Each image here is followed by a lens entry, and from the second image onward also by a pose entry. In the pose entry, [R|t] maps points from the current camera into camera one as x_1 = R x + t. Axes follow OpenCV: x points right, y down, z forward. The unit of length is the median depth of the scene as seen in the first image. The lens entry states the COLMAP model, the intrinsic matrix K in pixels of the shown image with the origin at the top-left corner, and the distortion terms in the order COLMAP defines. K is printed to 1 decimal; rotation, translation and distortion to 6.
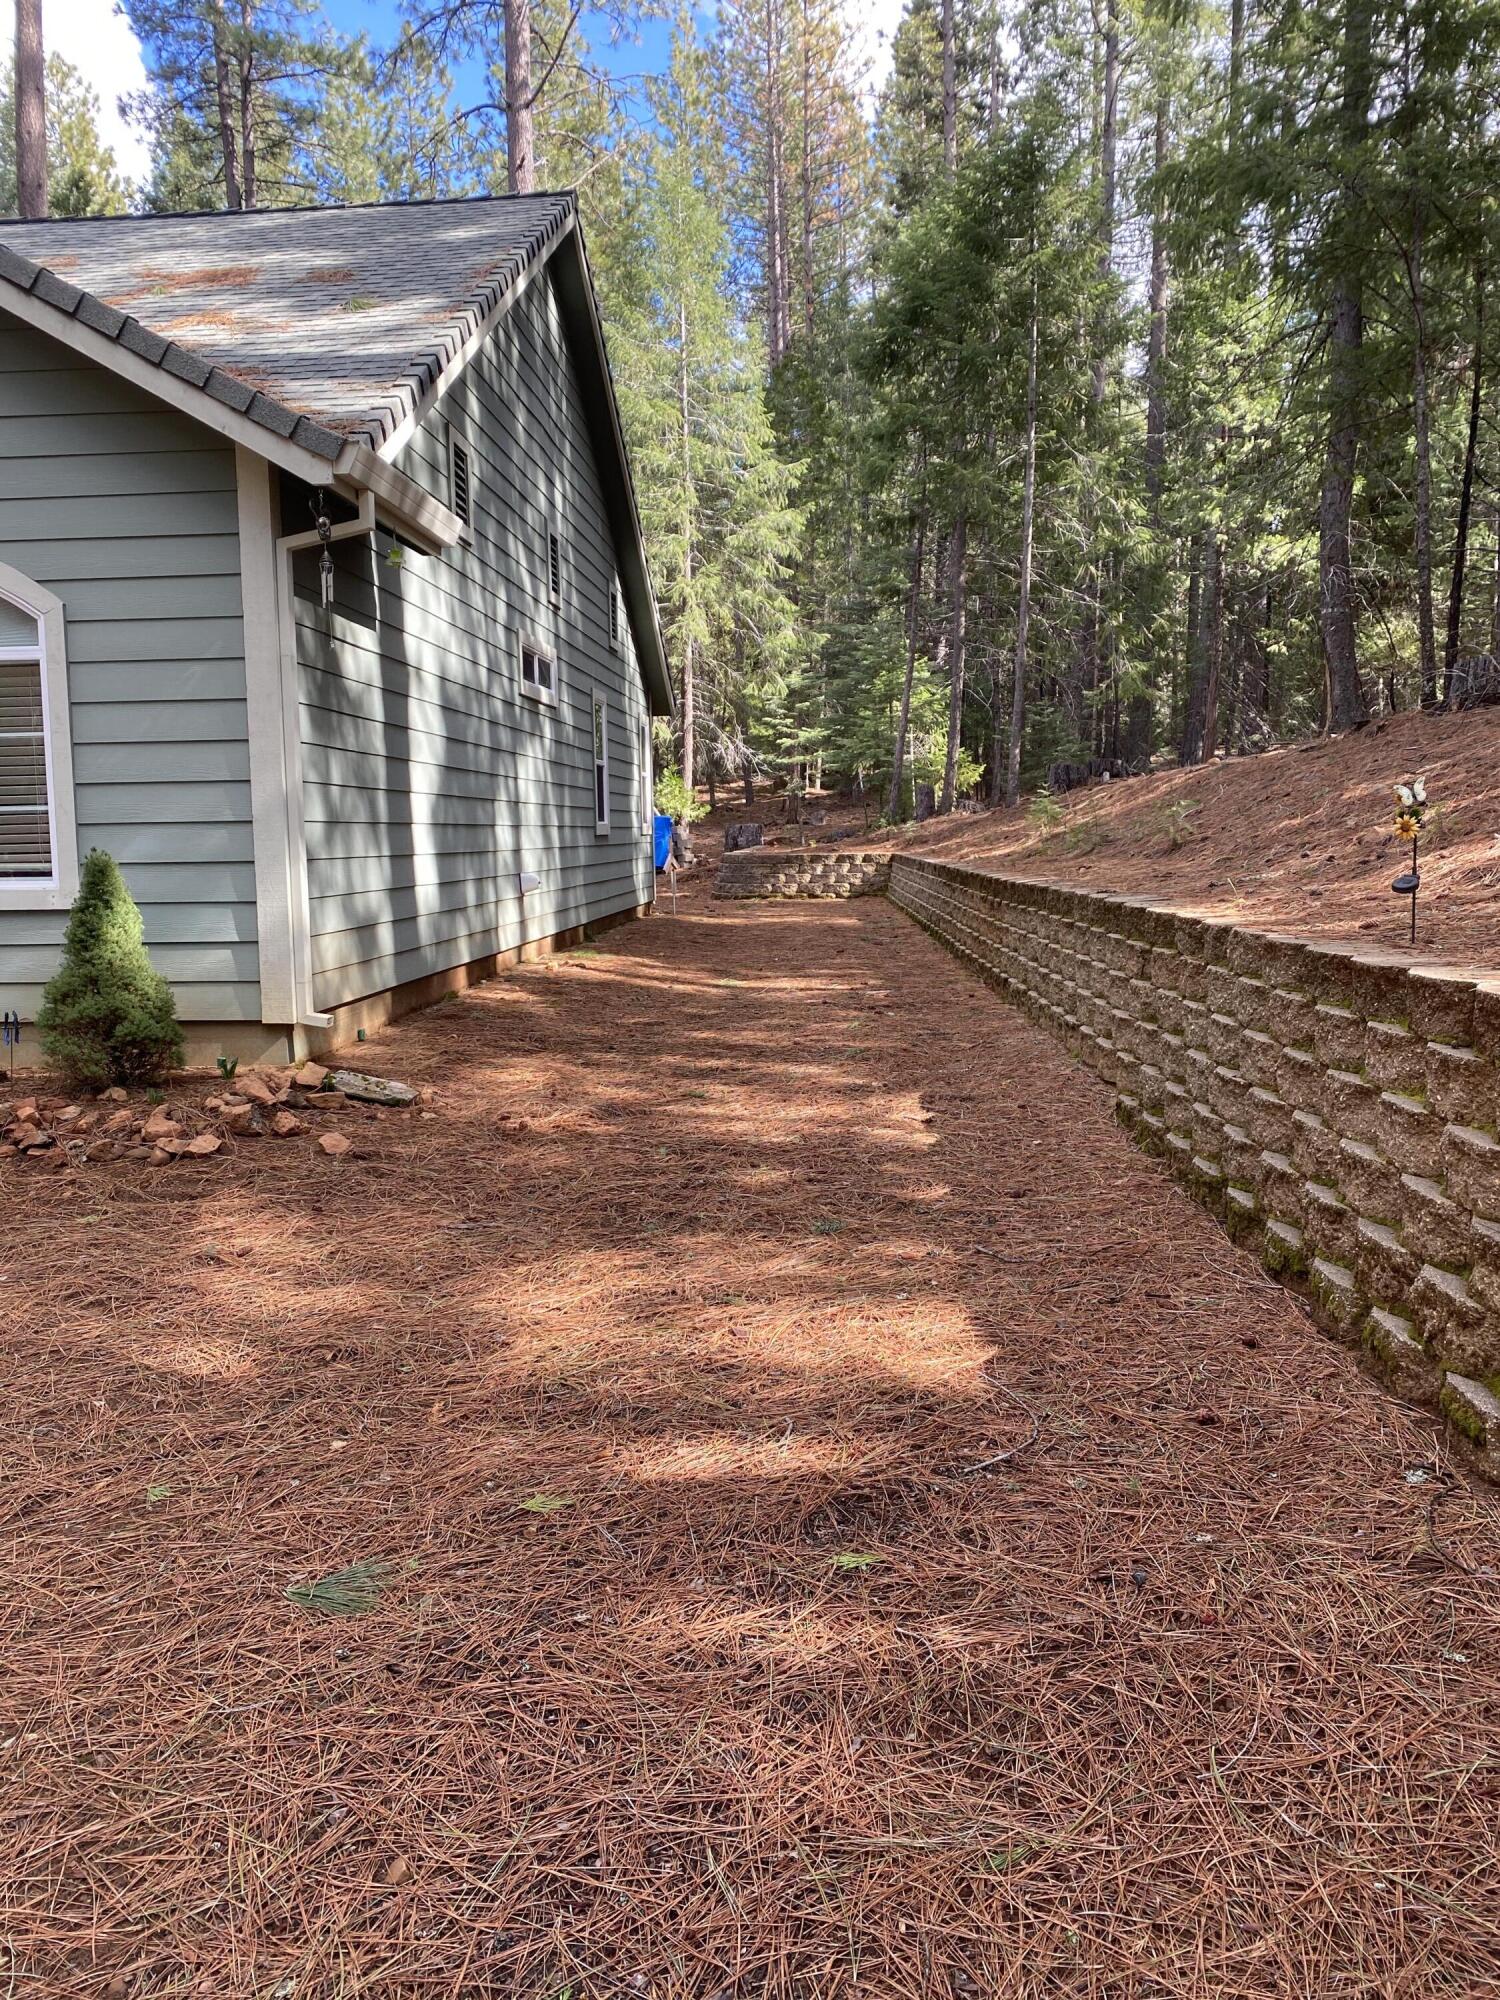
lens RADIAL K [[1510.3, 0, 737.3], [0, 1510.3, 990.4], [0, 0, 1]] dist [0.009244, -0.014994]
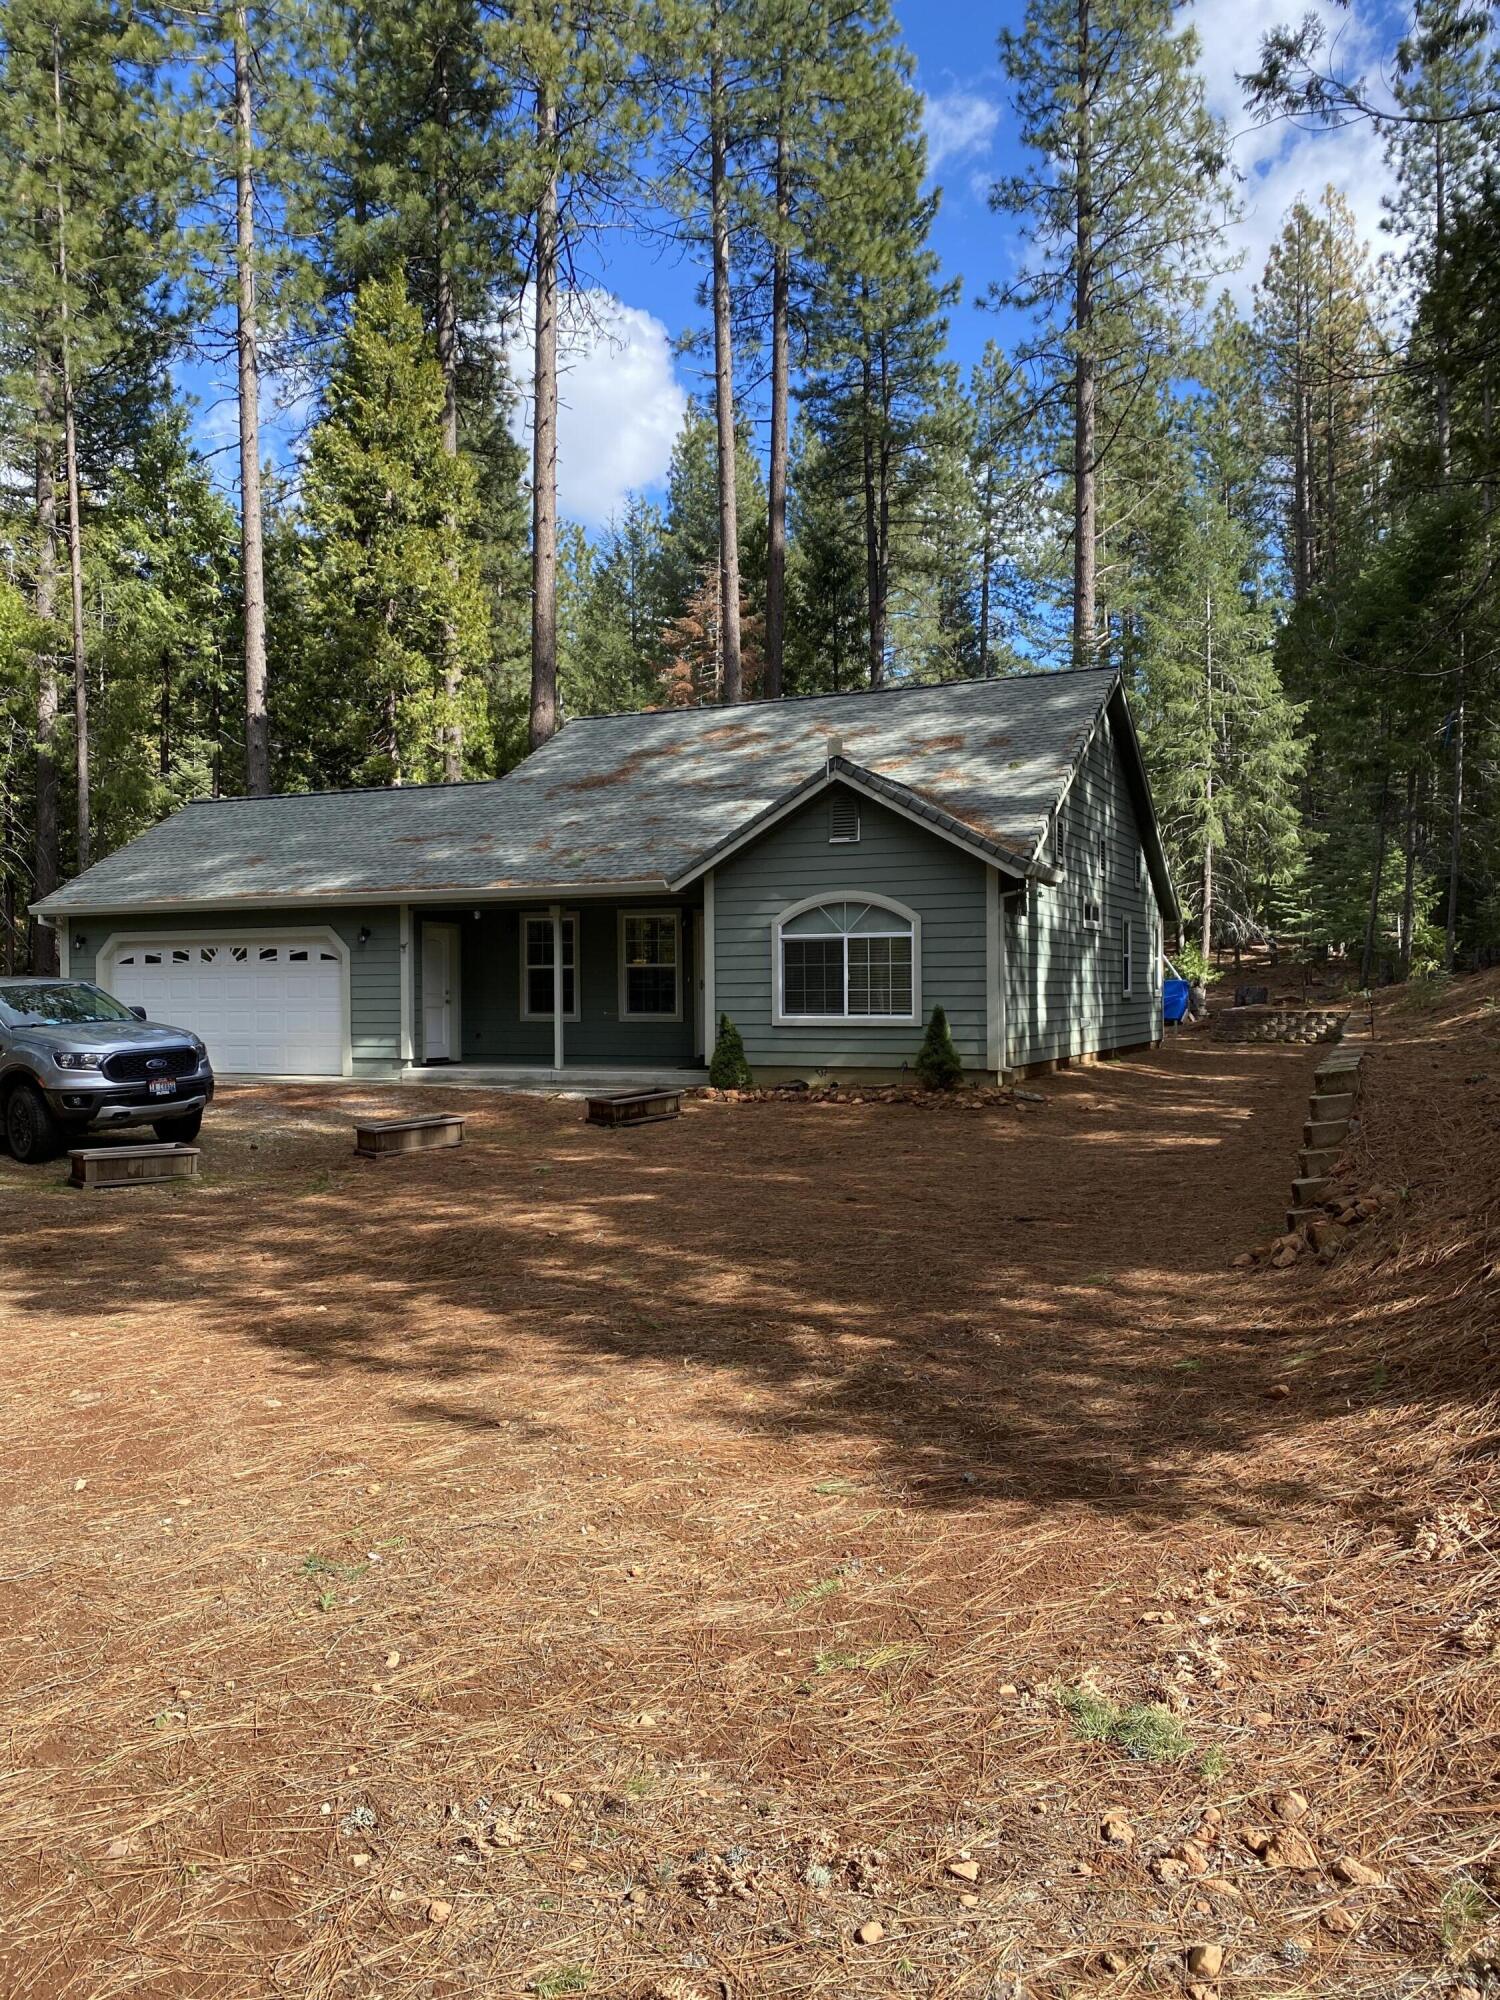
lens RADIAL K [[1554.5, 0, 676.3], [0, 1554.5, 1024.5], [0, 0, 1]] dist [0.008339, -0.000968]
pose [[0.928353, 0.016785, -0.371320, 0.194625], [-0.045699, 0.996555, -0.069206, 0.156268], [0.368879, 0.081217, 0.925922, -1.752976]]
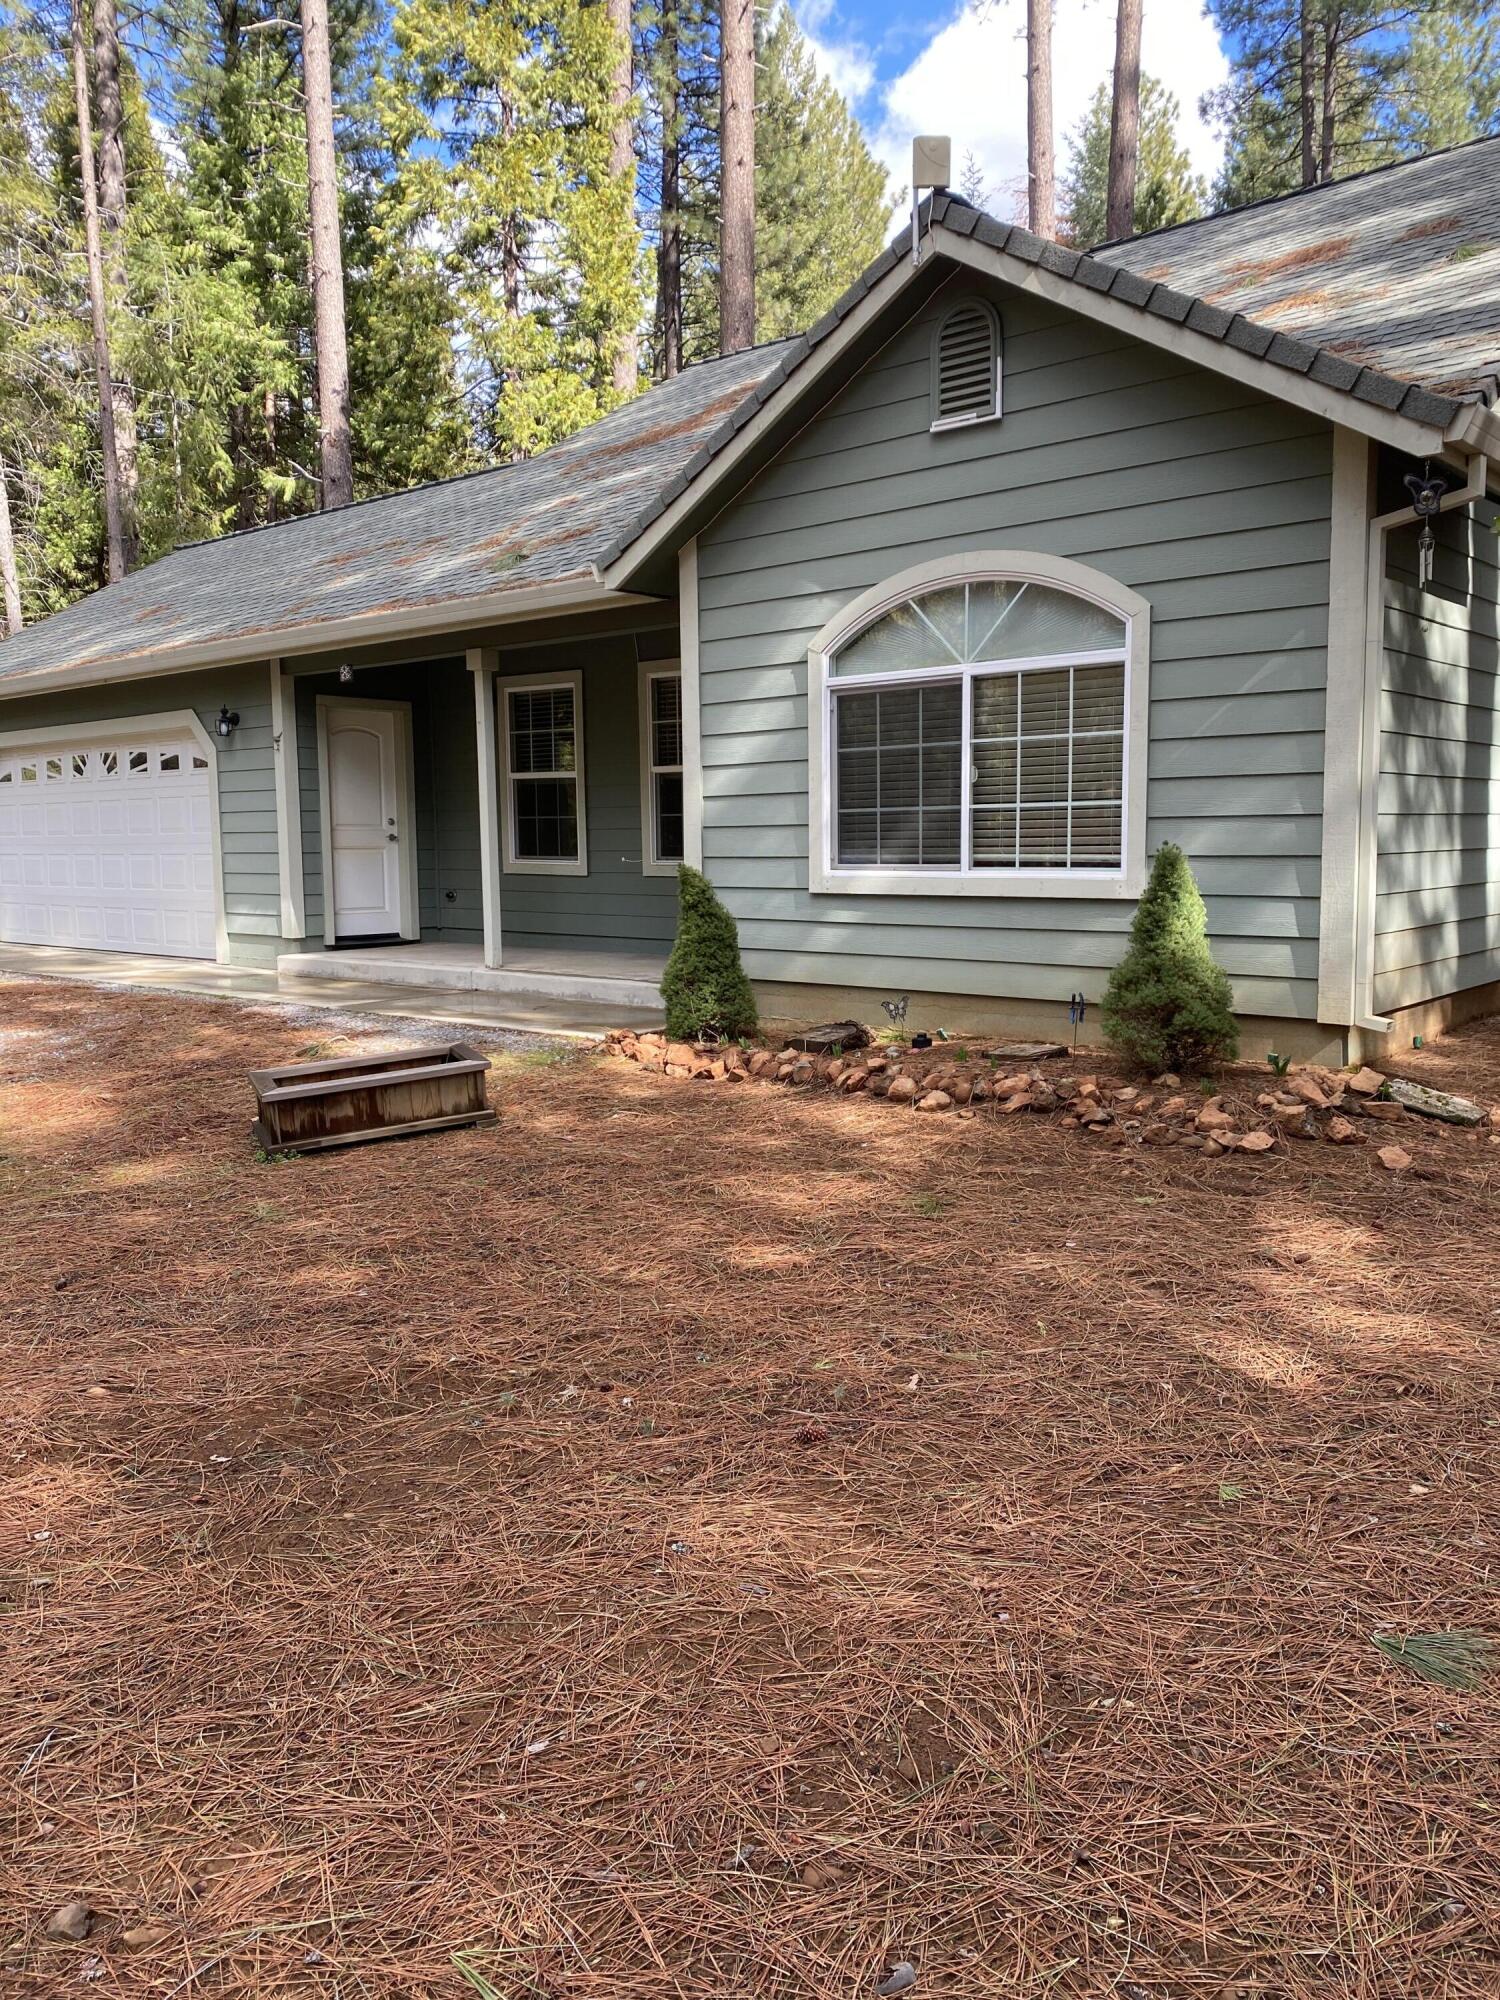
lens RADIAL K [[1510.3, 0, 737.3], [0, 1510.3, 990.4], [0, 0, 1]] dist [0.009244, -0.014994]
pose [[0.800551, 0.068355, -0.595353, -0.034936], [-0.061907, 0.997591, 0.031293, -0.006115], [0.596058, 0.011805, 0.802855, -0.003746]]
